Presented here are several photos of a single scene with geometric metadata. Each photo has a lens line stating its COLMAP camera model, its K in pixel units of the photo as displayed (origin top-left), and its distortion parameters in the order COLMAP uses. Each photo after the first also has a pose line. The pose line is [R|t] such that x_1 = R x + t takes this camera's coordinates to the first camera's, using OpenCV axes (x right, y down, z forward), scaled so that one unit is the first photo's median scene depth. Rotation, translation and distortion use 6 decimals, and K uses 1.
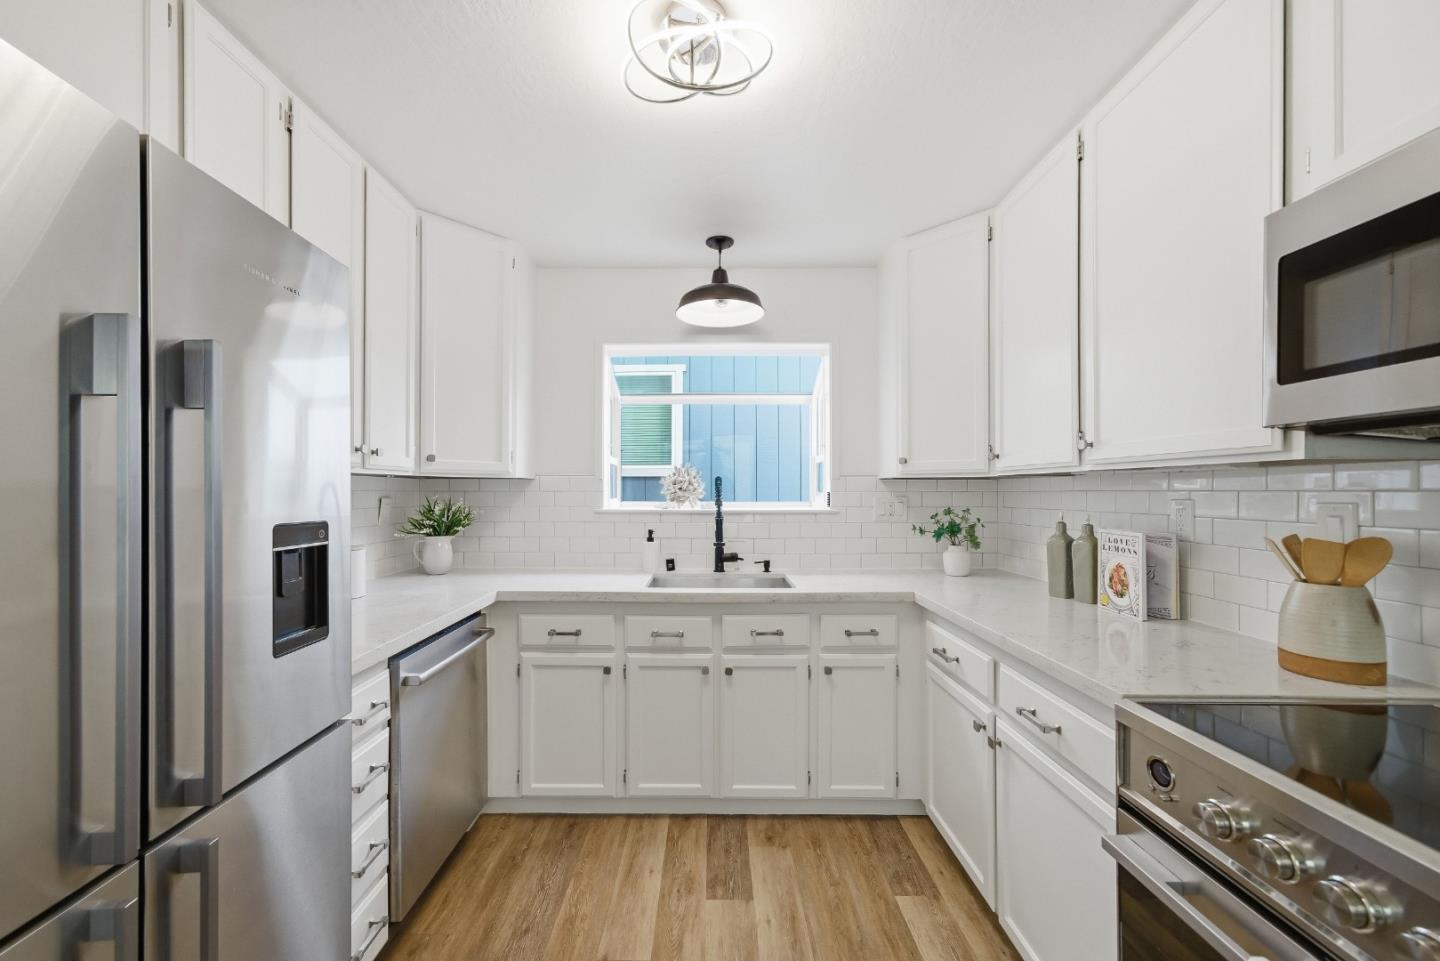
lens RADIAL K [[555.1, 0, 715.0], [0, 555.1, 487.3], [0, 0, 1]] dist [-0.004454, 0.002711]
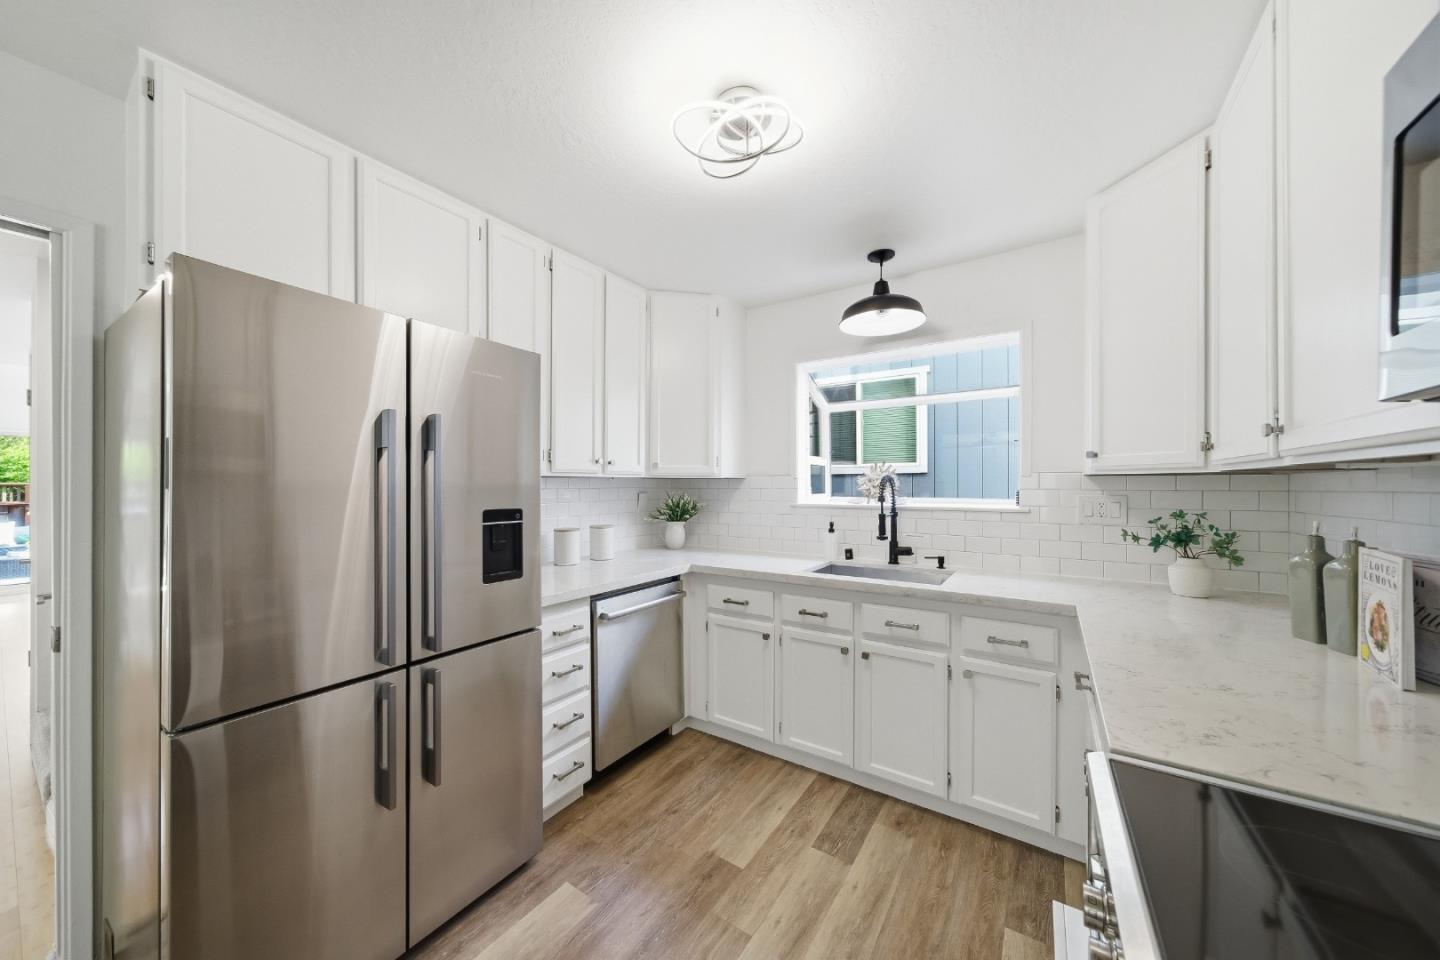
lens RADIAL K [[495.2, 0, 716.5], [0, 495.2, 484.7], [0, 0, 1]] dist [-0.002113, 0.000907]
pose [[0.829457, -0.000836, -0.558570, 0.319491], [0.003871, 0.999983, 0.004252, -0.007835], [0.558557, -0.005689, 0.829447, 0.038341]]
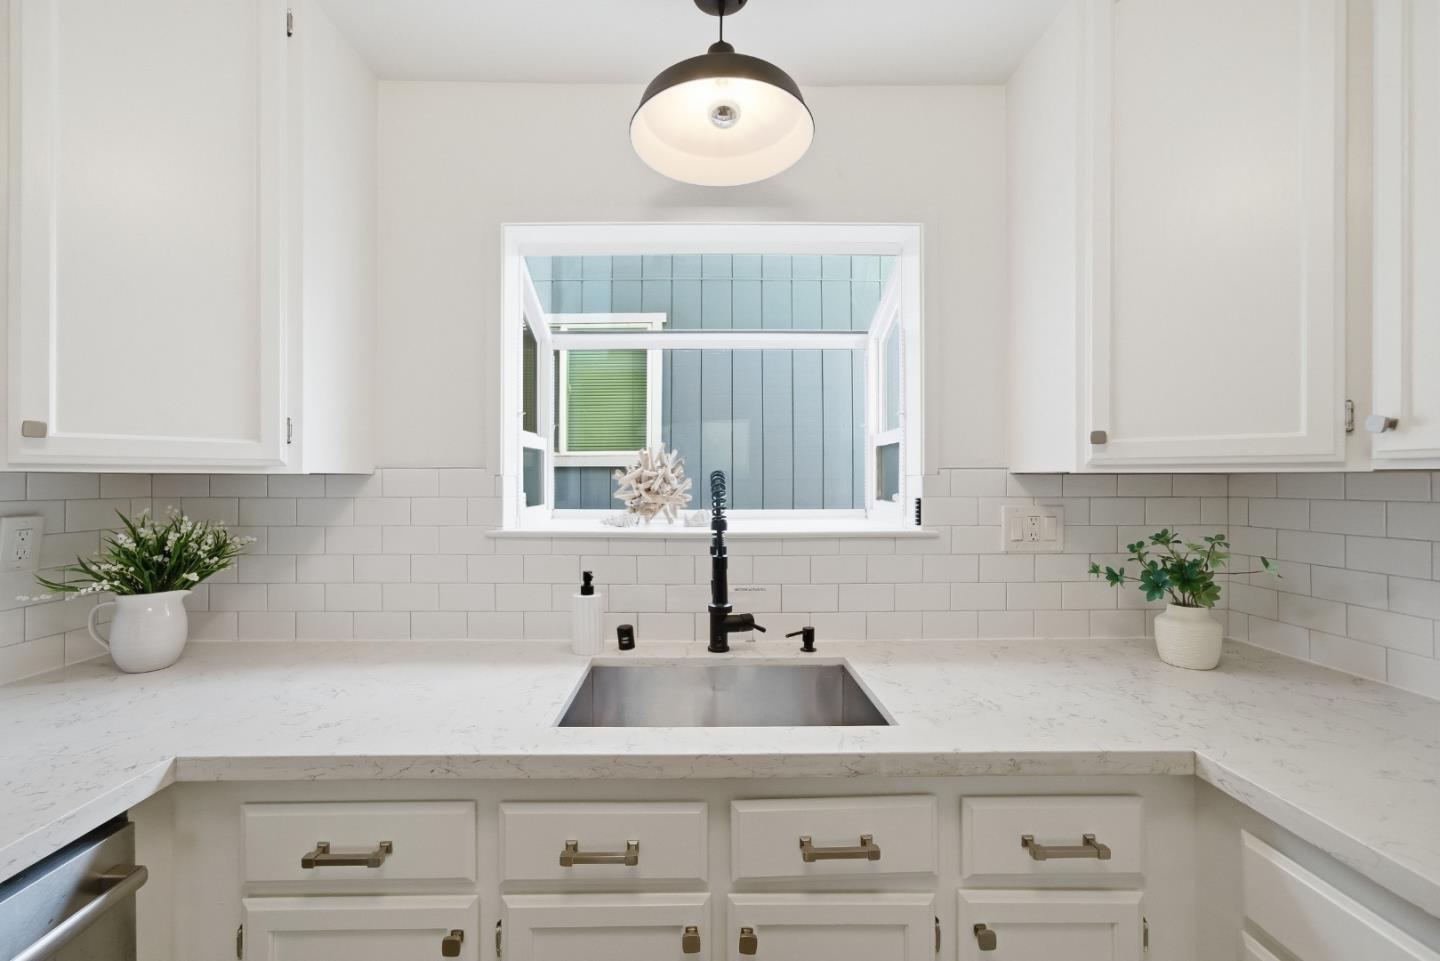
lens RADIAL K [[581.2, 0, 708.0], [0, 581.2, 477.9], [0, 0, 1]] dist [0.001680, 0.001400]
pose [[0.999973, -0.001446, 0.007256, -0.007395], [0.001415, 0.999990, 0.004282, -0.018021], [-0.007262, -0.004271, 0.999965, 0.560005]]
